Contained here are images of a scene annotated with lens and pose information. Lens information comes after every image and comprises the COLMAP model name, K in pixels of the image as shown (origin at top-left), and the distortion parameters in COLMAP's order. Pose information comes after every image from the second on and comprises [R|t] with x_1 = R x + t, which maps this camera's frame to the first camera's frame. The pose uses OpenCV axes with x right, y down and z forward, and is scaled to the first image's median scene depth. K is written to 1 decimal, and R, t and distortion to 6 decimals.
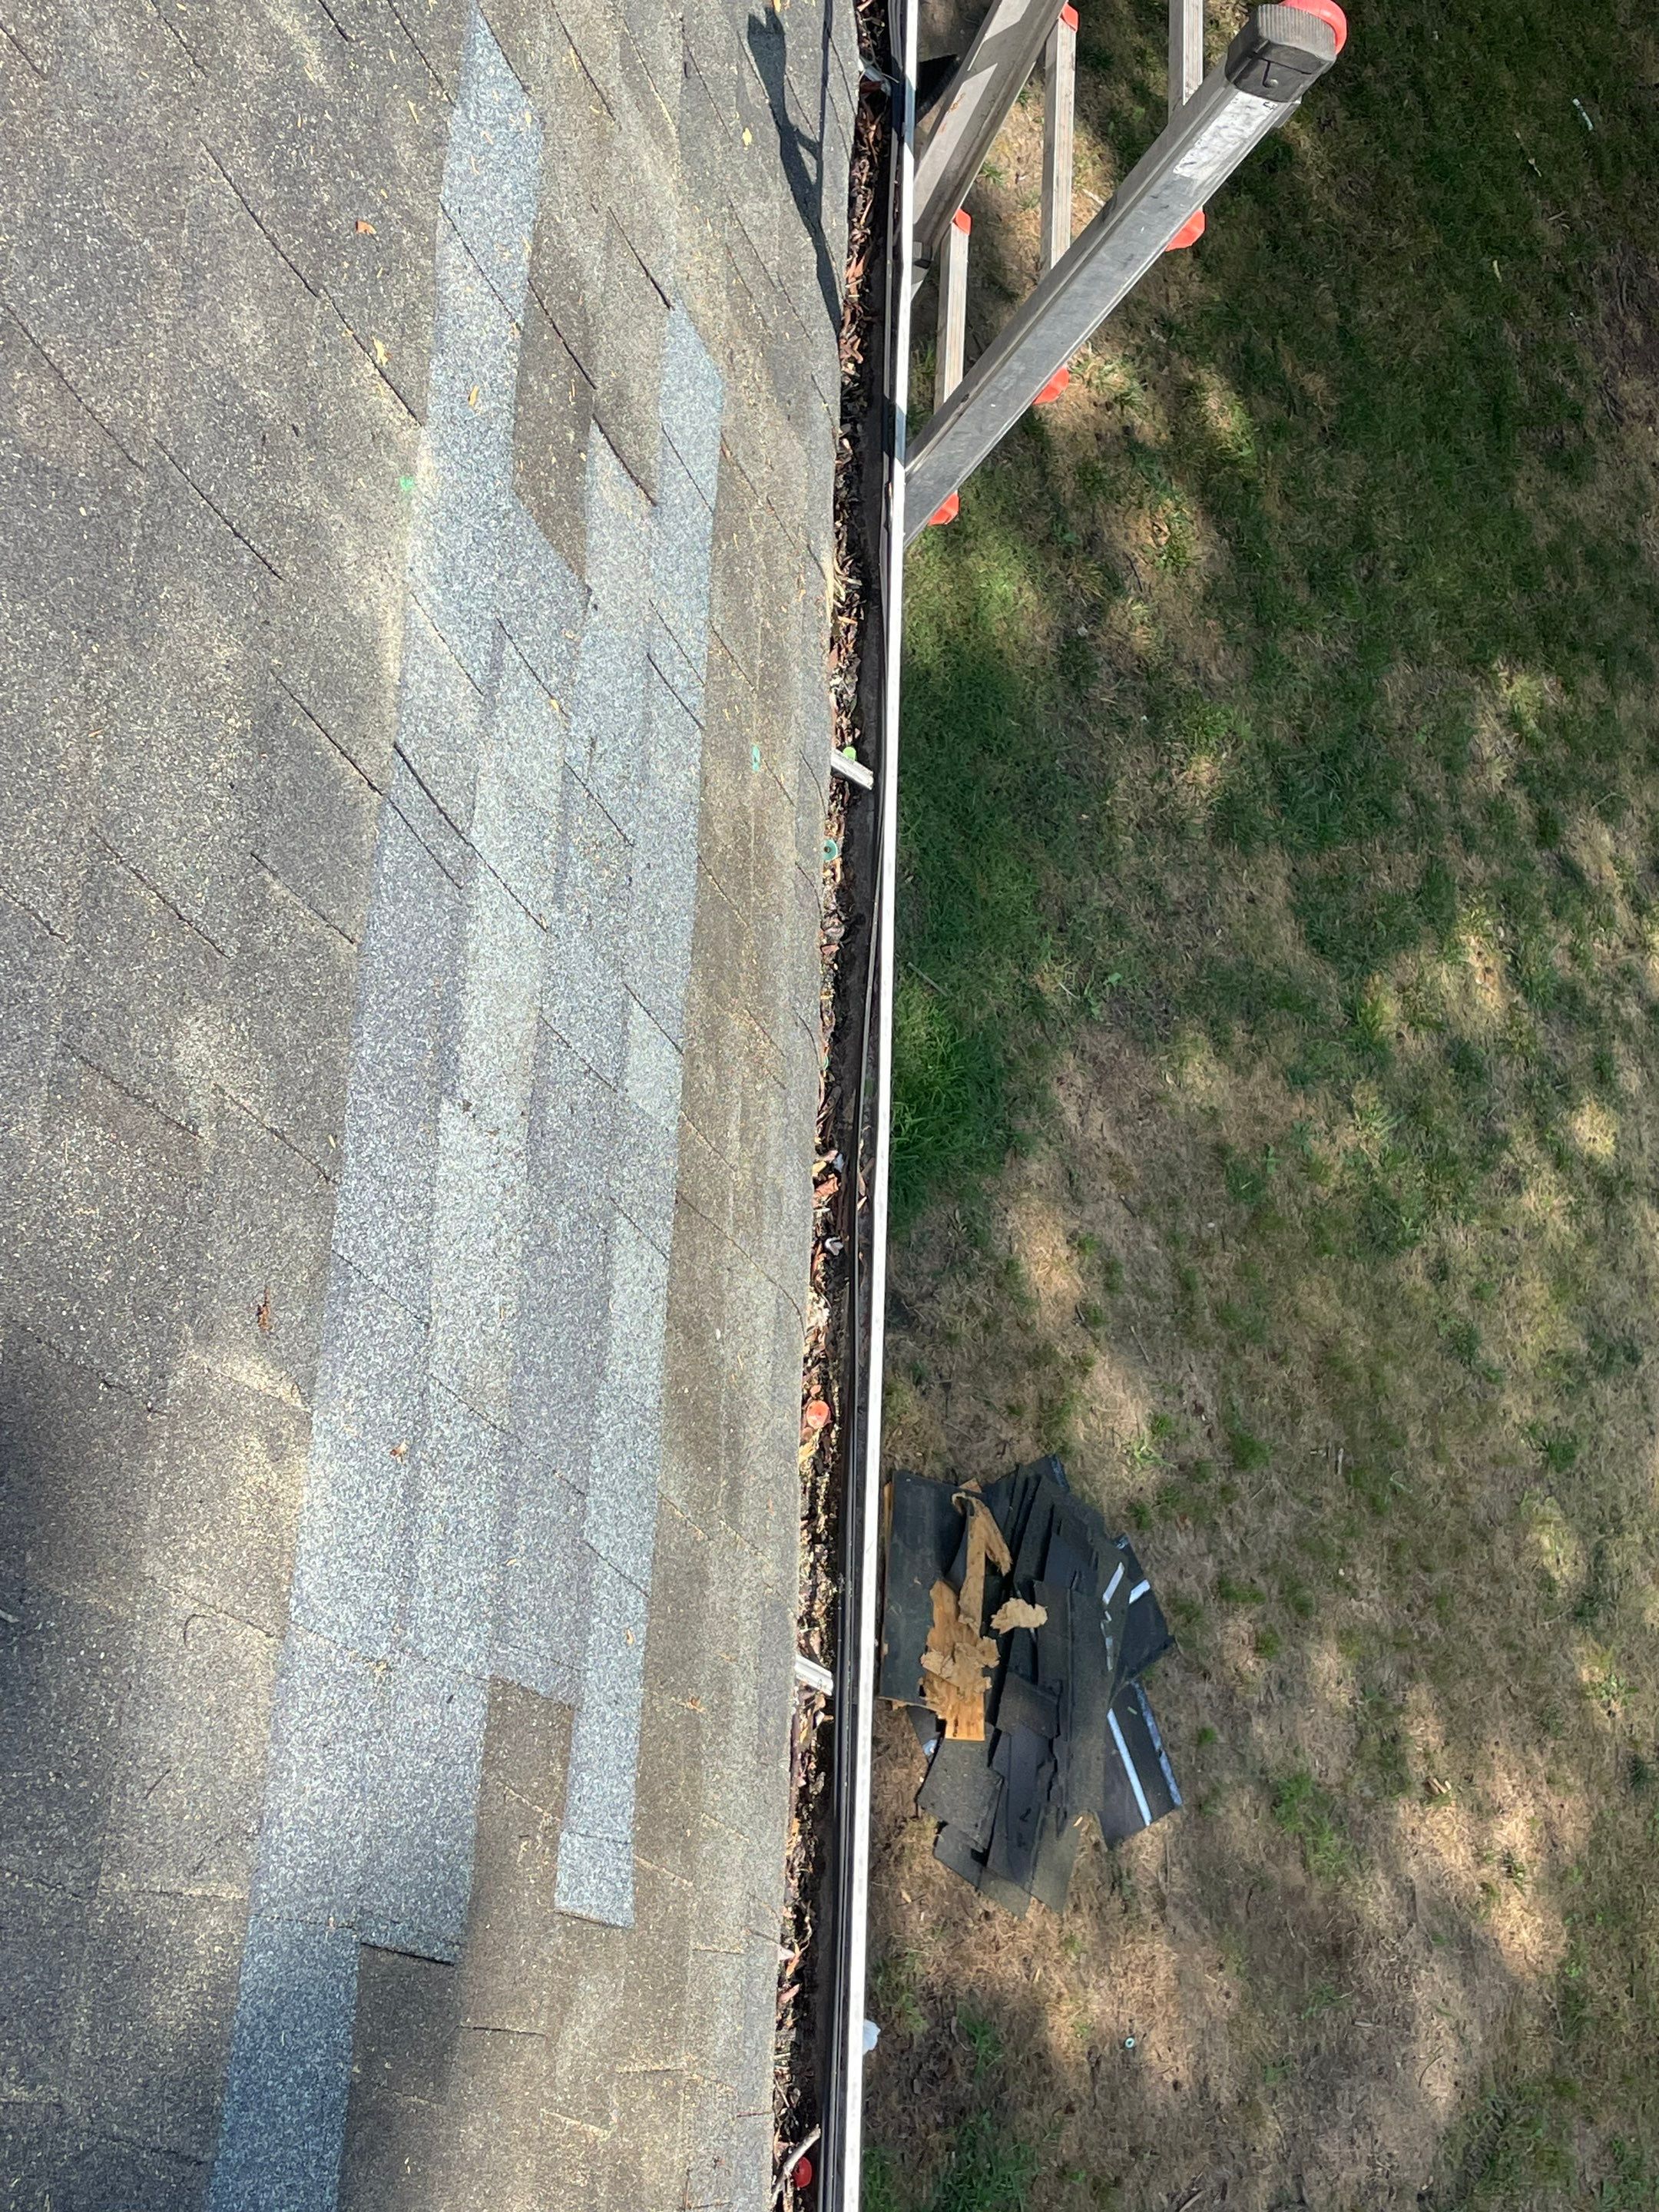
lens RADIAL K [[2004.2, 0, 835.2], [0, 2004.2, 1087.7], [0, 0, 1]] dist [0.072912, -0.054642]
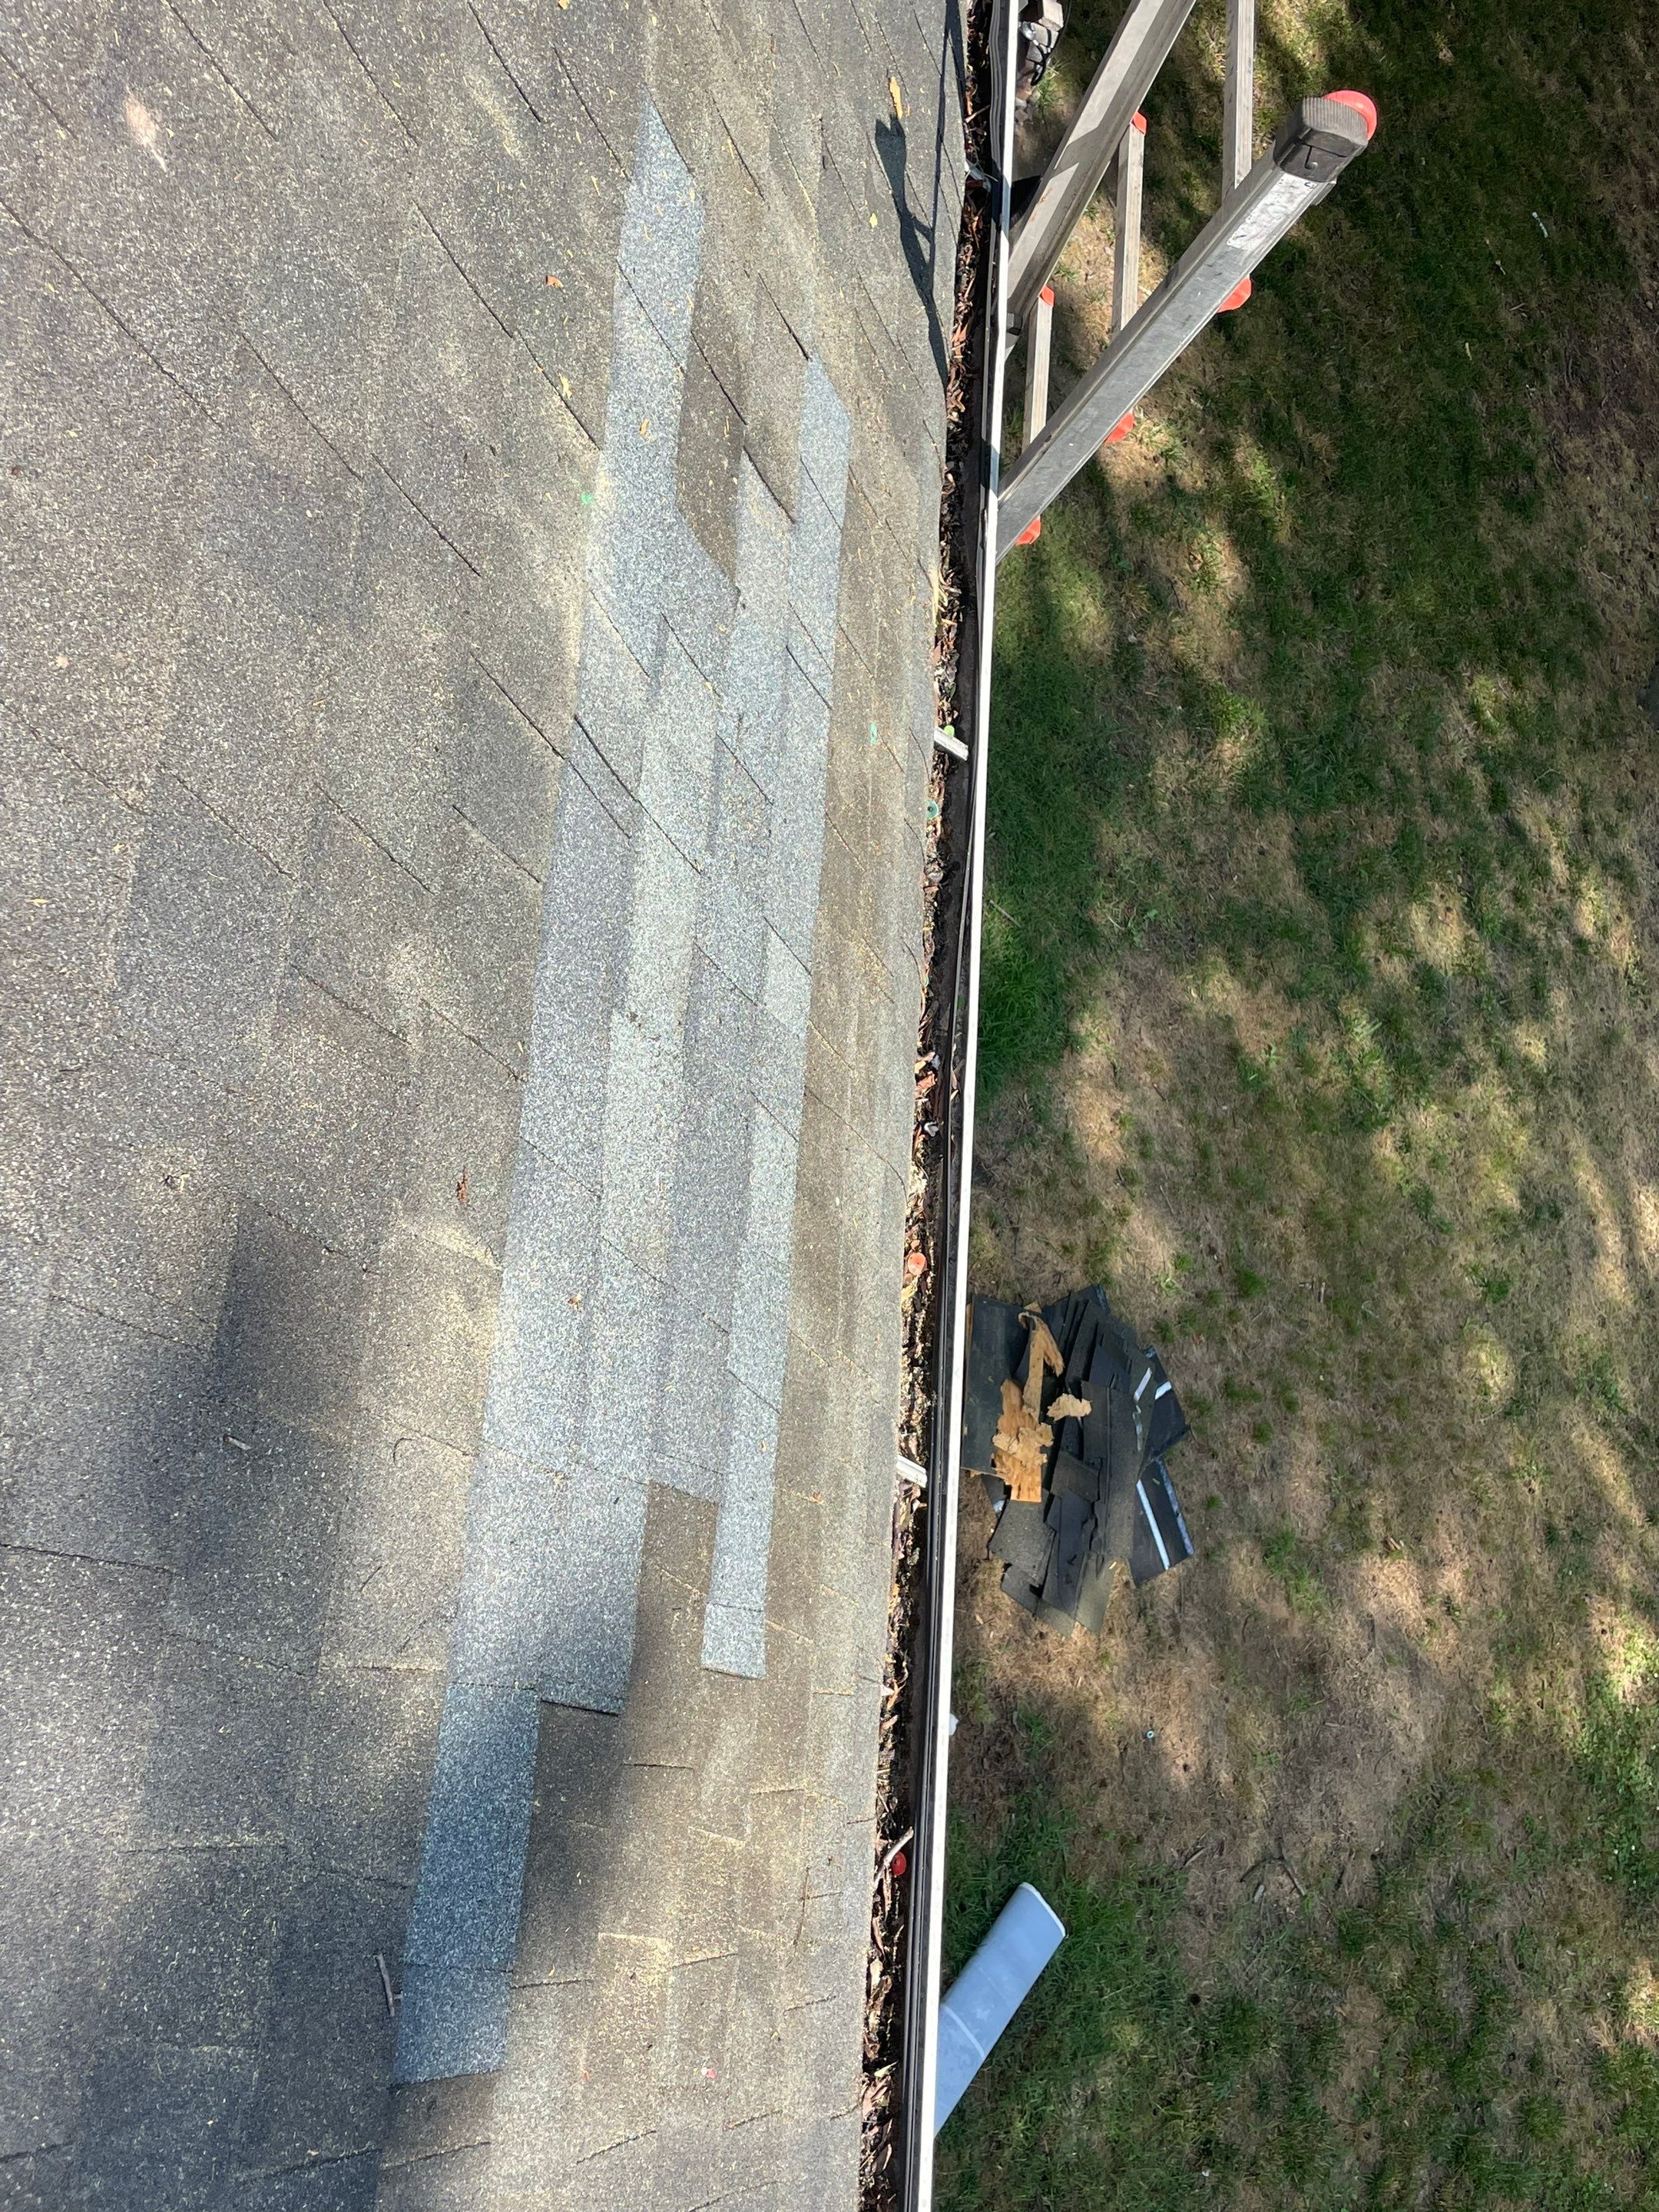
lens RADIAL K [[2004.2, 0, 836.3], [0, 2004.2, 1105.8], [0, 0, 1]] dist [0.072912, -0.054642]
pose [[0.998341, 0.013153, -0.056055, 0.009795], [-0.011016, 0.999207, 0.038269, 0.017462], [0.056514, -0.037588, 0.997694, -0.243248]]
